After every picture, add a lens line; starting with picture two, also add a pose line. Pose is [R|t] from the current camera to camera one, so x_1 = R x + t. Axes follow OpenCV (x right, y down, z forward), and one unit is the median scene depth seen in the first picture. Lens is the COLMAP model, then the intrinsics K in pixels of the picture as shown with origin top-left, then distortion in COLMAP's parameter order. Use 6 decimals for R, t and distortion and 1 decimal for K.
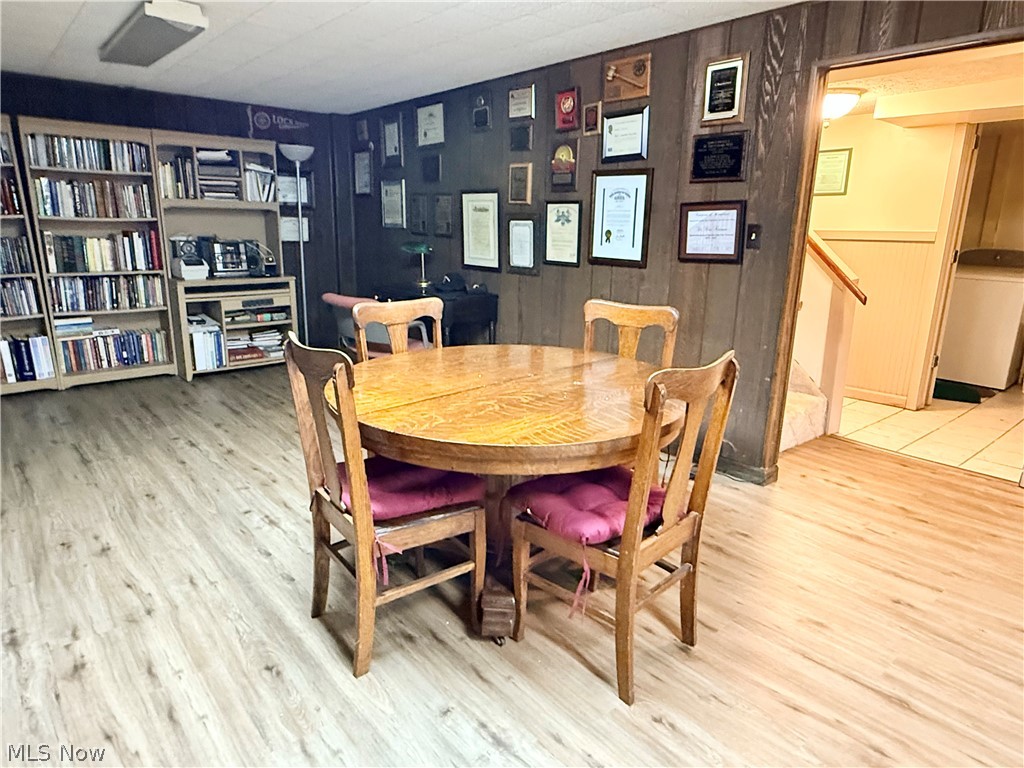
lens RADIAL K [[634.7, 0, 513.2], [0, 634.7, 383.1], [0, 0, 1]] dist [-0.004193, 0.000796]
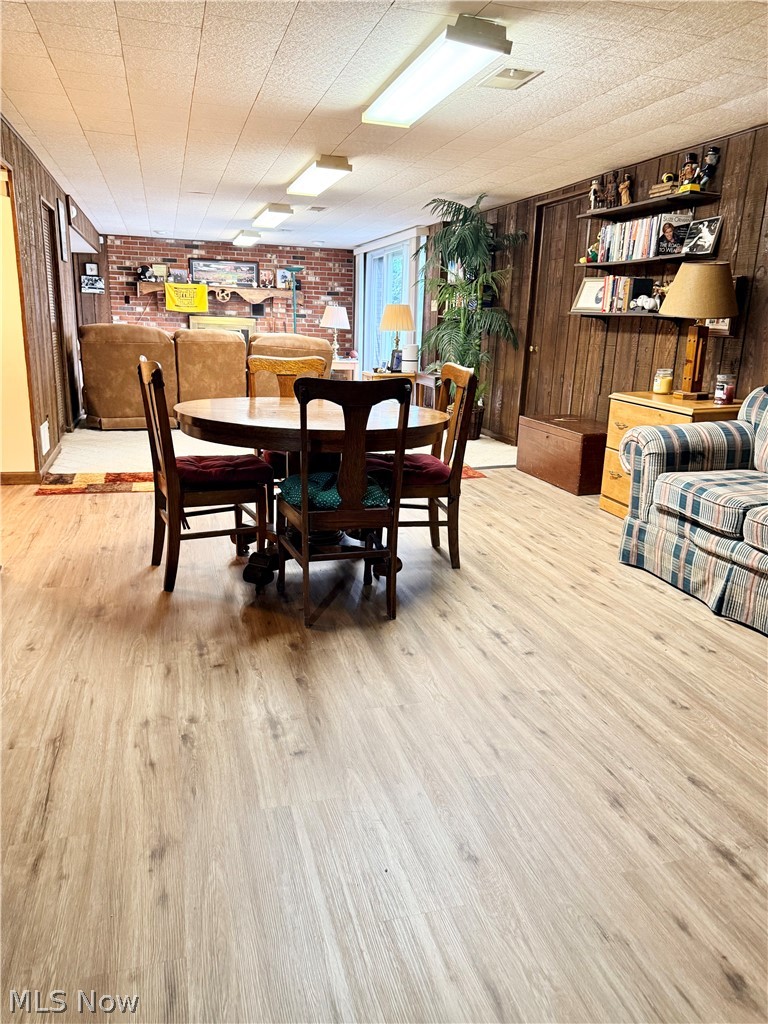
lens RADIAL K [[733.8, 0, 382.9], [0, 733.8, 513.3], [0, 0, 1]] dist [0.041574, -0.052641]
pose [[-0.909236, -0.150221, 0.388231, -0.625026], [0.057667, 0.878174, 0.474853, -0.435714], [-0.412268, 0.454142, -0.789804, 1.848606]]
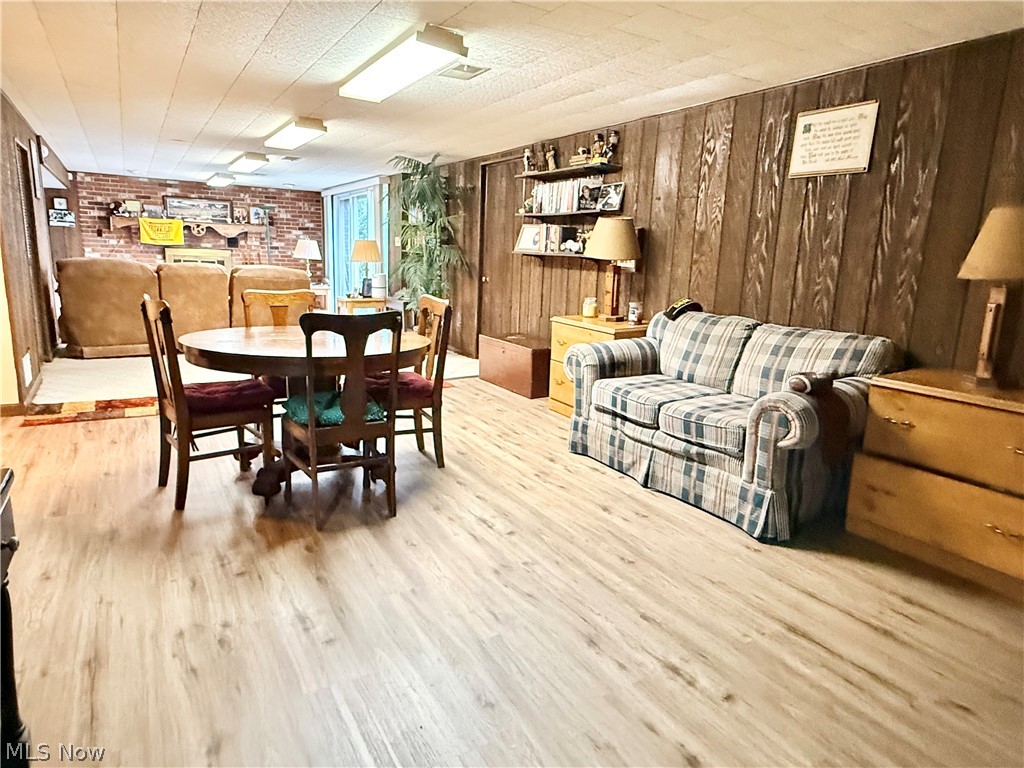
lens RADIAL K [[634.7, 0, 516.2], [0, 634.7, 383.6], [0, 0, 1]] dist [-0.004193, 0.000796]
pose [[-0.984619, -0.087250, 0.151371, -0.594024], [-0.012456, 0.899232, 0.437294, -0.470786], [-0.174271, 0.428683, -0.886488, 1.894891]]
